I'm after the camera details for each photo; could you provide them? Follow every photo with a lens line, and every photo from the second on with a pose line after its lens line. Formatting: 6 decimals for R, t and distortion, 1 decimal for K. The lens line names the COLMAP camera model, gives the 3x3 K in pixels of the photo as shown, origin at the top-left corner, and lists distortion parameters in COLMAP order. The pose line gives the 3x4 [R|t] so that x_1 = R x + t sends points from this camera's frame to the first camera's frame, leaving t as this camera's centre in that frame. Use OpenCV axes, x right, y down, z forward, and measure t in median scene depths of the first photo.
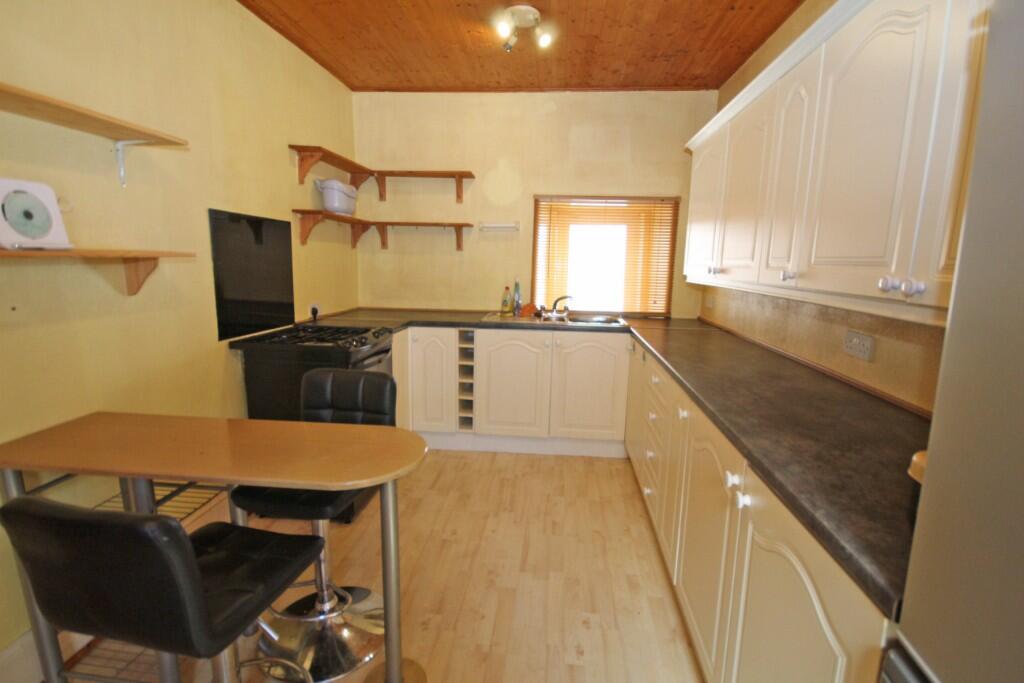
lens RADIAL K [[476.6, 0, 520.4], [0, 476.6, 343.2], [0, 0, 1]] dist [-0.001208, -0.000241]
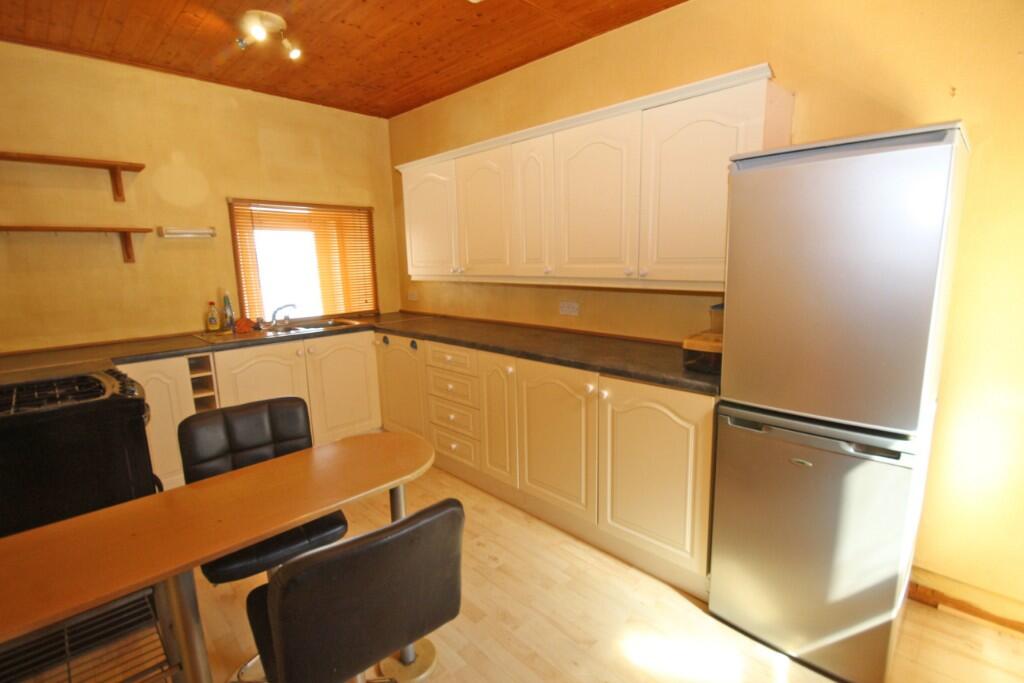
lens RADIAL K [[476.6, 0, 520.4], [0, 476.6, 343.2], [0, 0, 1]] dist [-0.001208, -0.000241]
pose [[0.631405, -0.171400, 0.756274, -0.354307], [0.168648, 0.982275, 0.081818, -0.021094], [-0.756892, 0.075884, 0.649119, 0.014736]]
